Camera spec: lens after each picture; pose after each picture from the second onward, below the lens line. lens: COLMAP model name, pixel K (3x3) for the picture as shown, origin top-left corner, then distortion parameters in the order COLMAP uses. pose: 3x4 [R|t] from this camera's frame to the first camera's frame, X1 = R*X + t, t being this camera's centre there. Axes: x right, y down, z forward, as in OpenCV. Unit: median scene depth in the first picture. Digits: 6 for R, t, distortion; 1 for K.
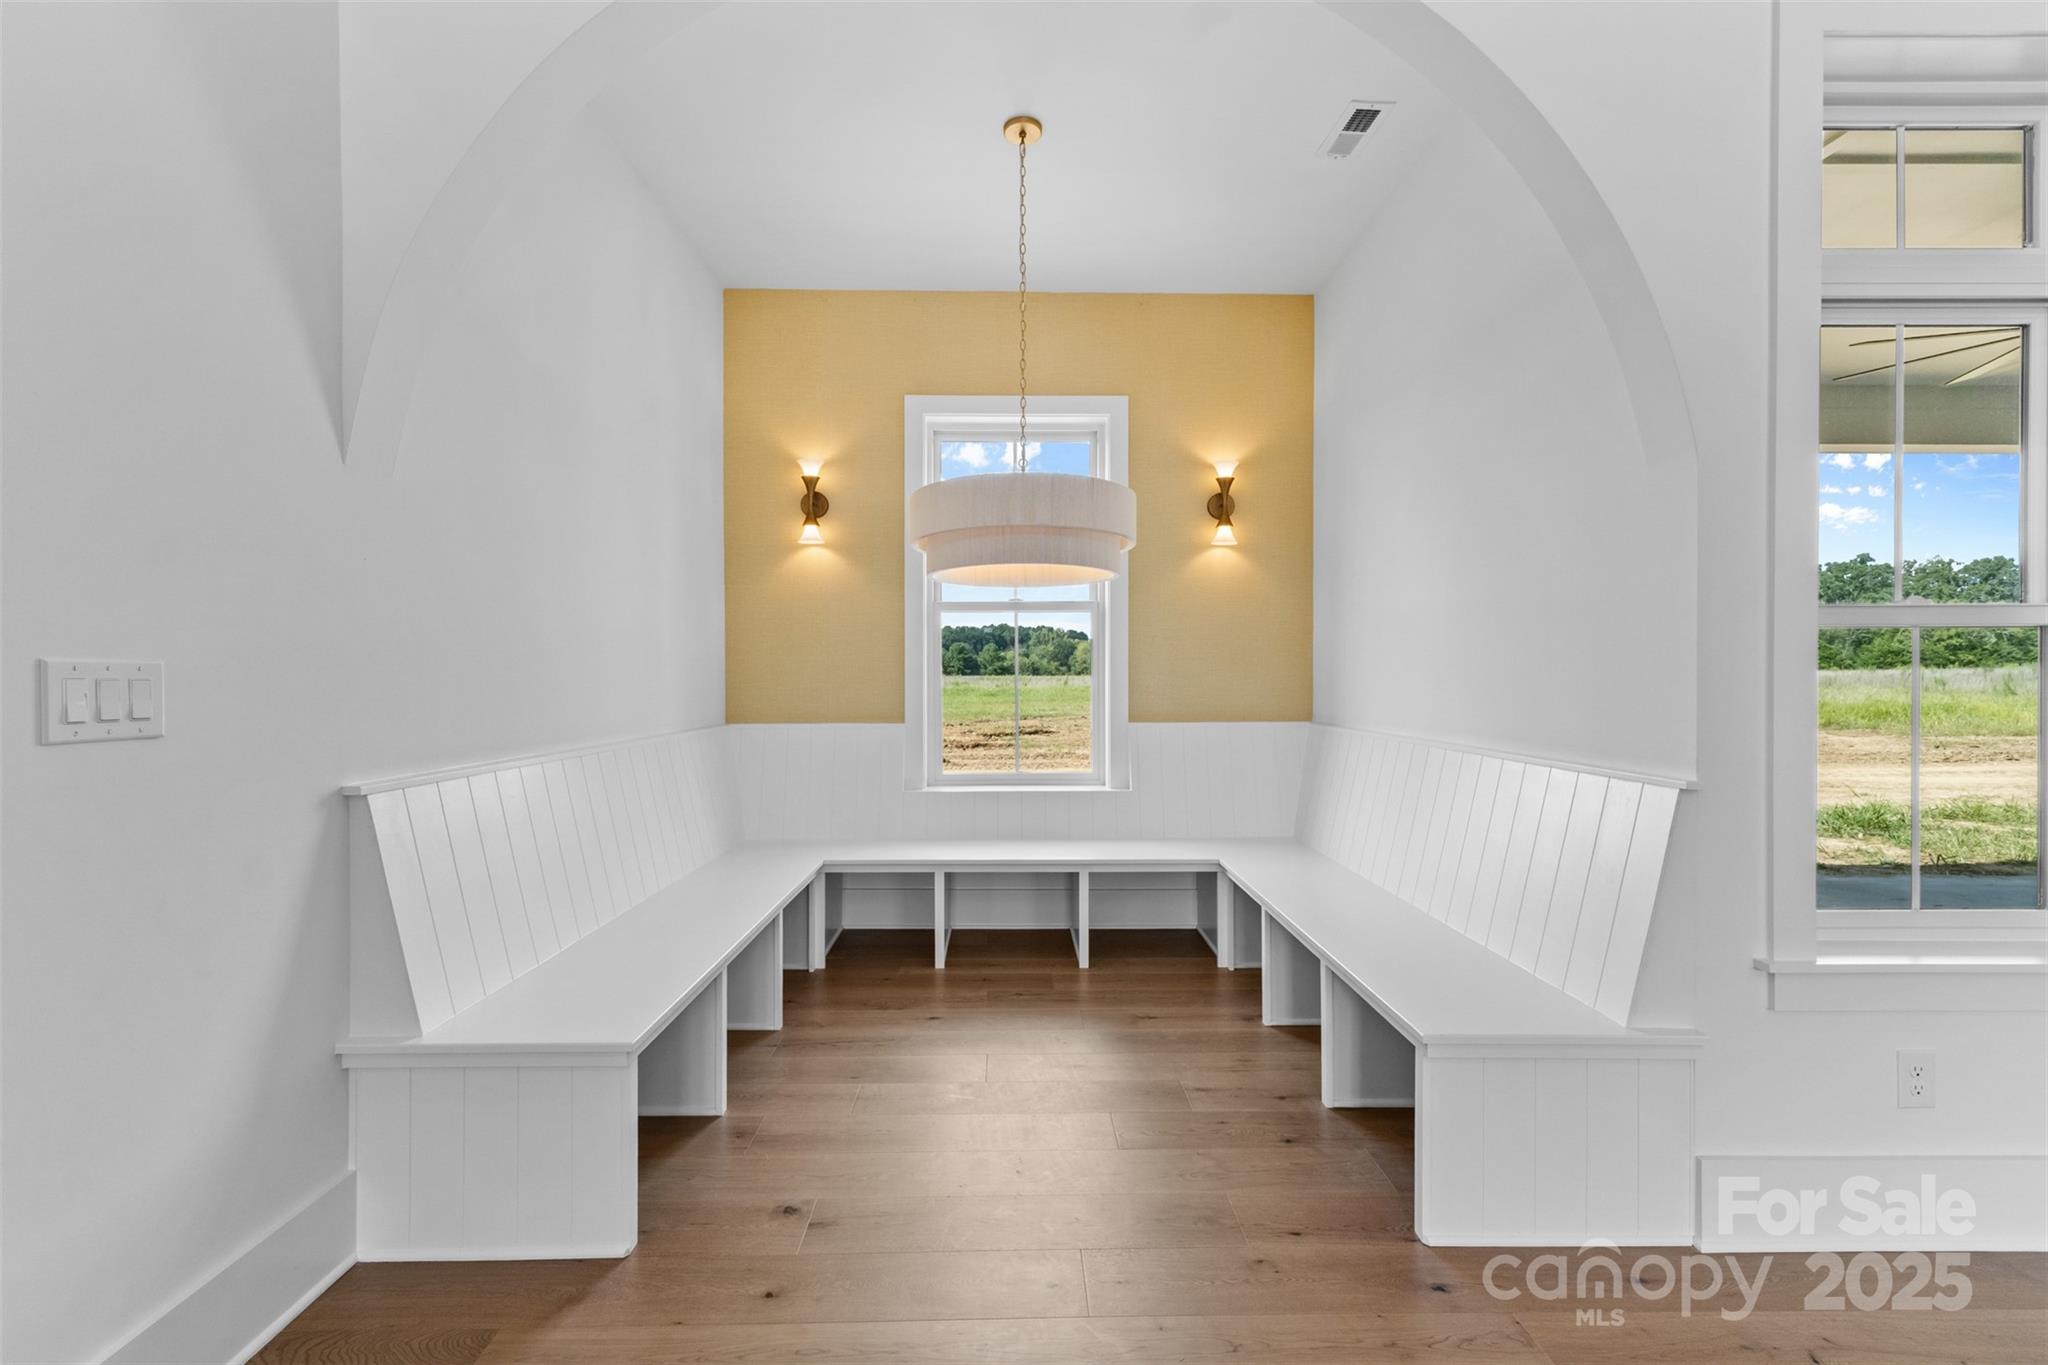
lens RADIAL K [[874.3, 0, 1035.9], [0, 874.3, 675.8], [0, 0, 1]] dist [0.015449, 0.000149]
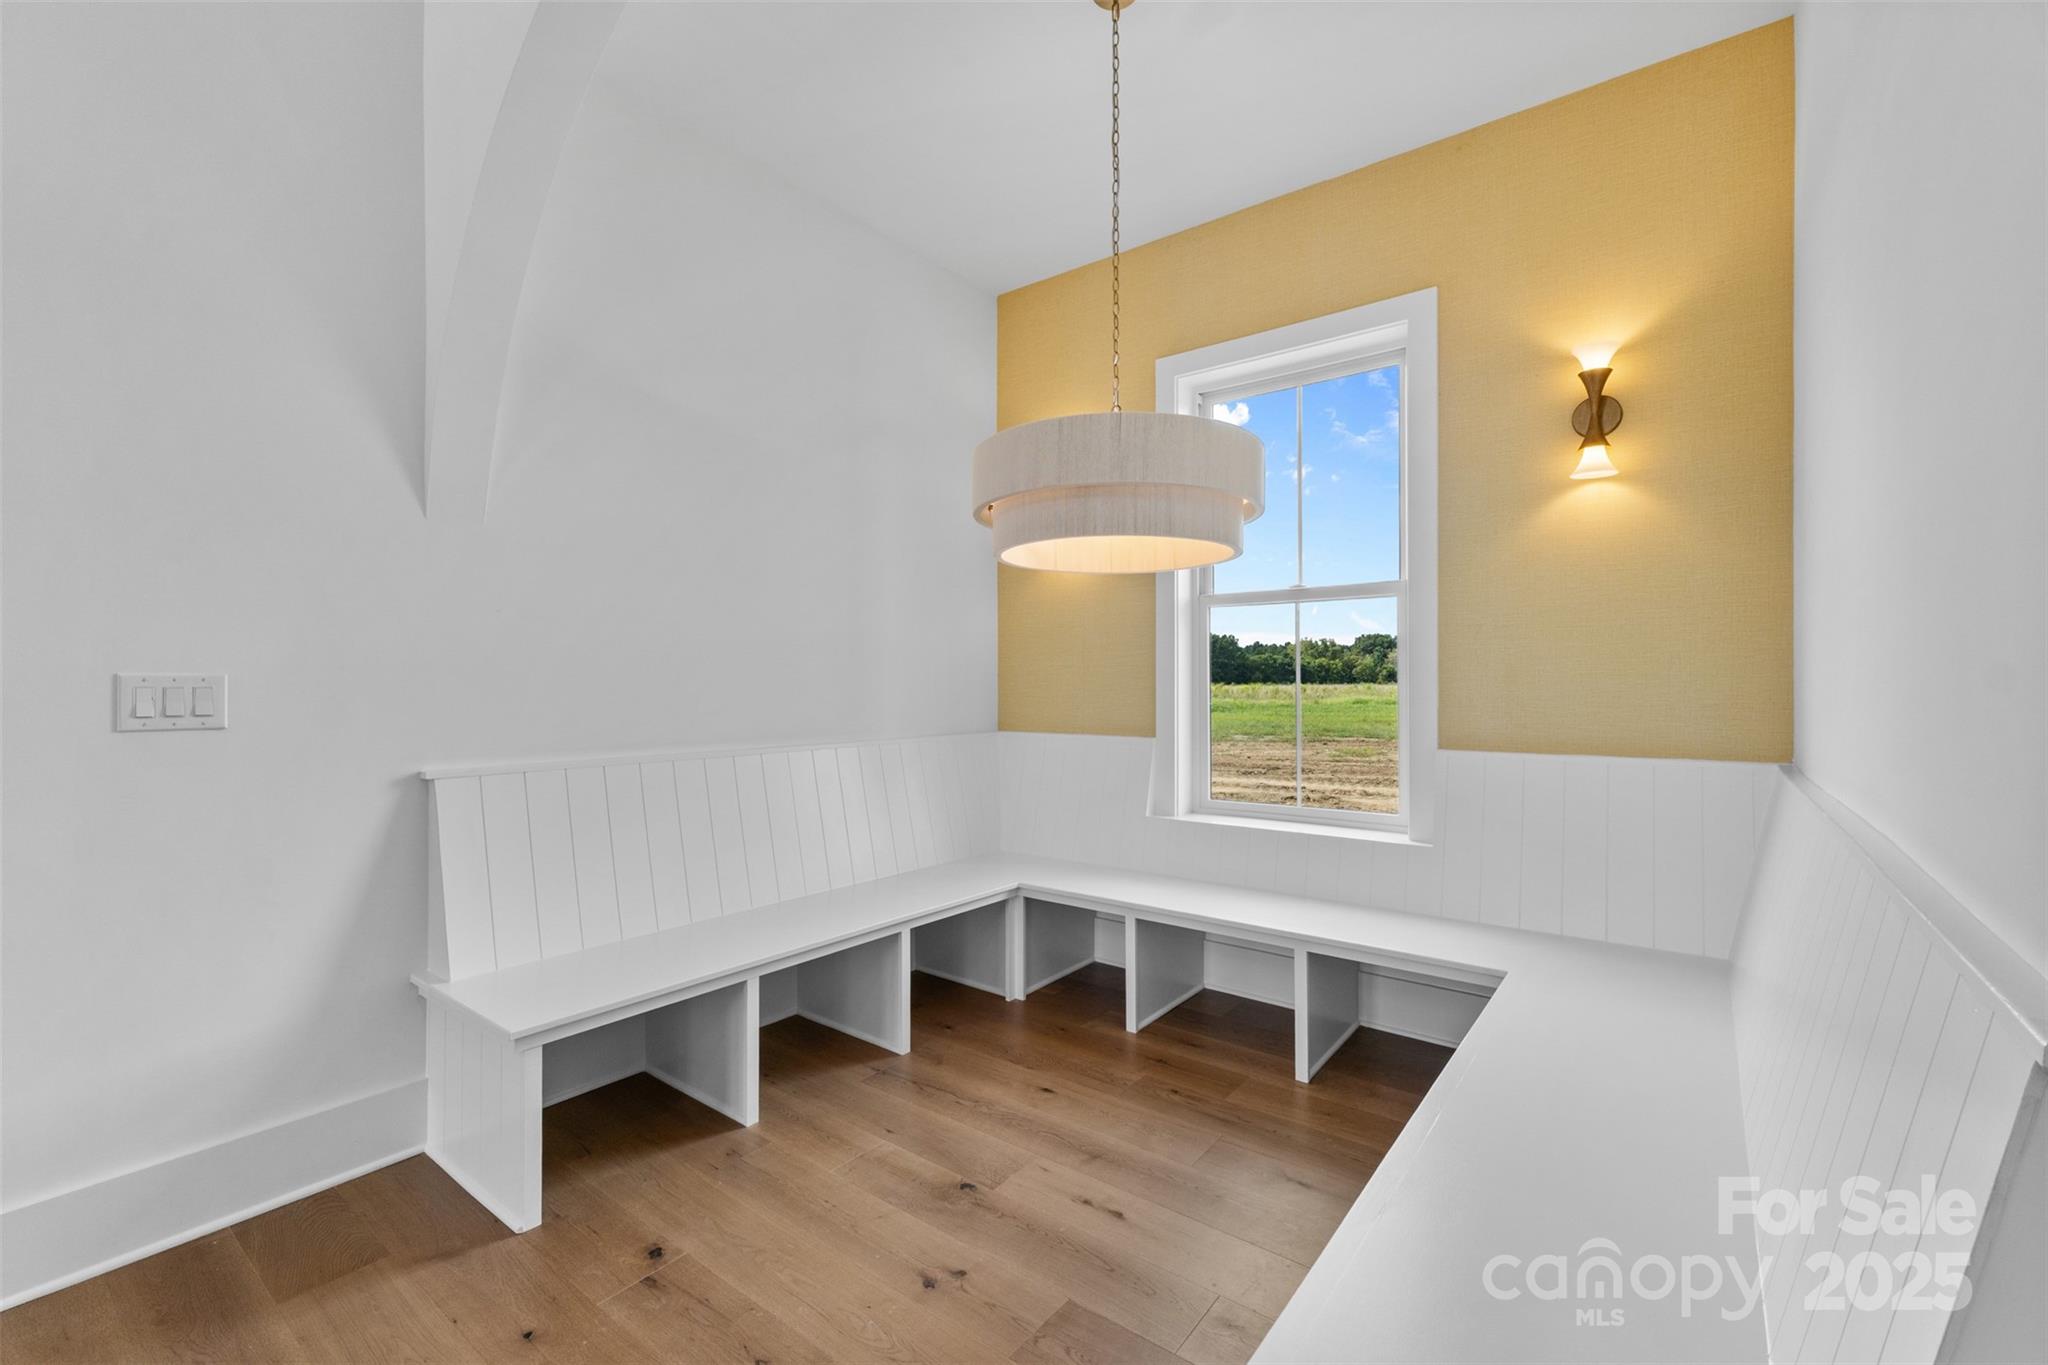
lens RADIAL K [[874.3, 0, 1024.8], [0, 874.3, 679.7], [0, 0, 1]] dist [0.015449, 0.000149]
pose [[0.775751, -0.001511, -0.631037, 0.328466], [0.000063, 0.999997, -0.002317, -0.001804], [0.631039, 0.001758, 0.775749, 0.272038]]
